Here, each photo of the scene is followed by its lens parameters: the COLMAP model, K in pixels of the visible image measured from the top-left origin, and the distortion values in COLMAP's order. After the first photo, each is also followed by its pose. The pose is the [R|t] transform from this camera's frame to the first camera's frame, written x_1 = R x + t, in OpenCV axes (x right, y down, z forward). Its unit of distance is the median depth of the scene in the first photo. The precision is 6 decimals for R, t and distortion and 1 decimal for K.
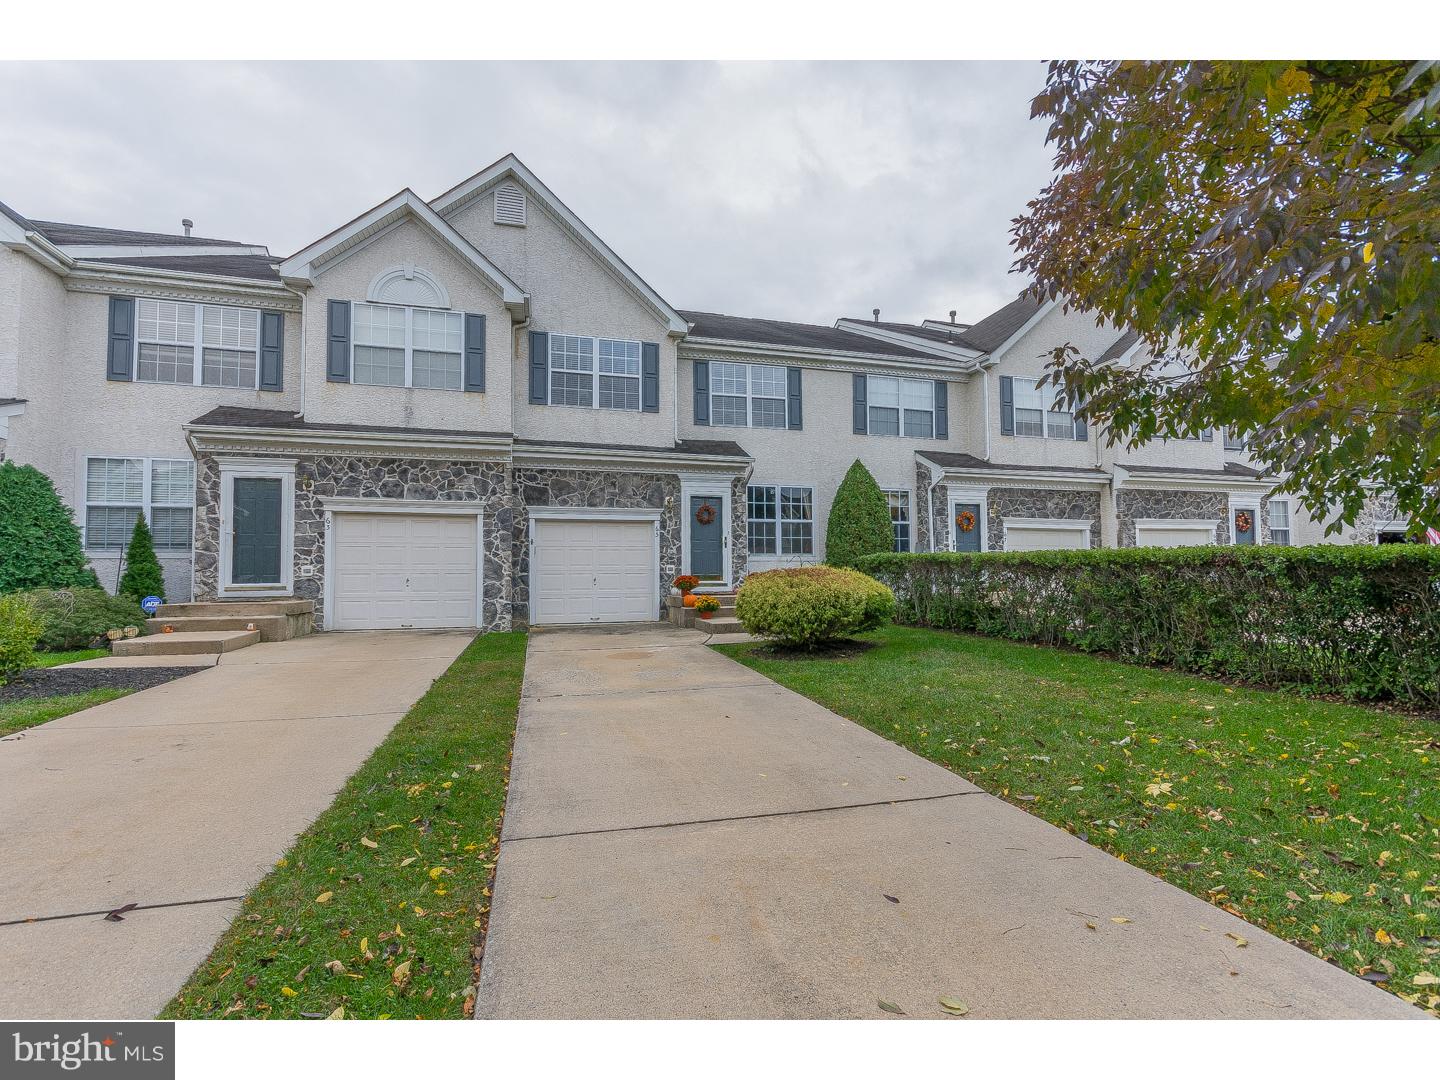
lens RADIAL K [[653.6, 0, 726.7], [0, 653.6, 556.0], [0, 0, 1]] dist [0.006470, -0.000486]
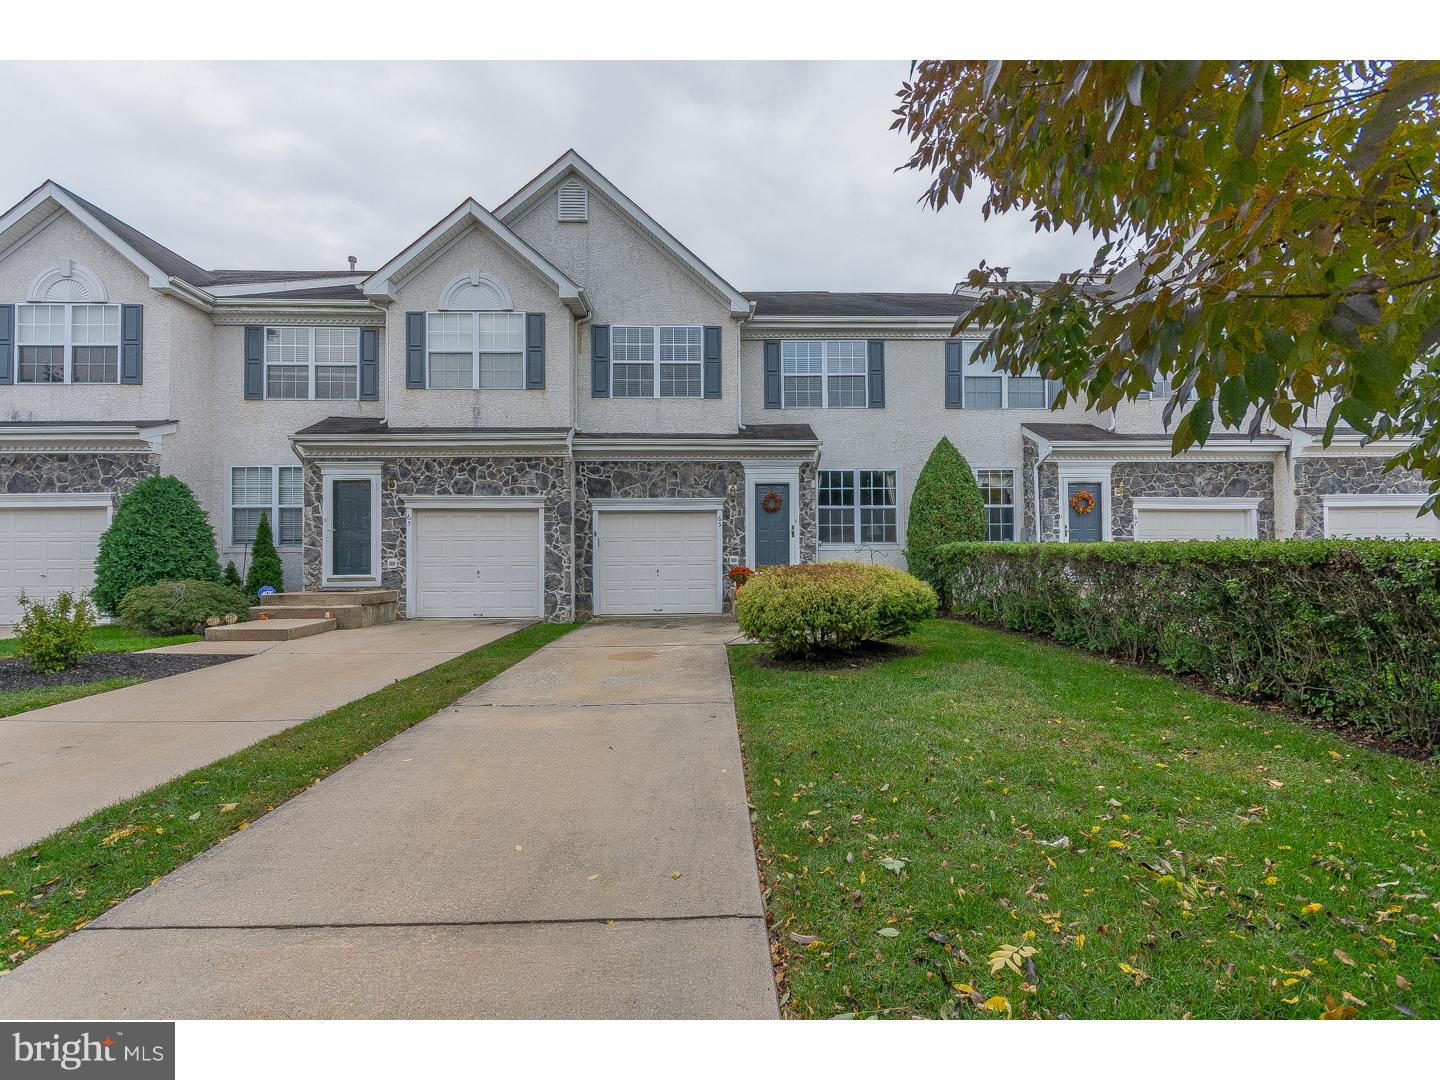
lens RADIAL K [[627.9, 0, 741.3], [0, 627.9, 553.5], [0, 0, 1]] dist [0.007494, 0.000466]
pose [[0.969859, -0.002416, -0.243656, 0.160558], [0.008487, 0.999679, 0.023869, -0.012290], [0.243520, -0.025218, 0.969568, 0.106262]]
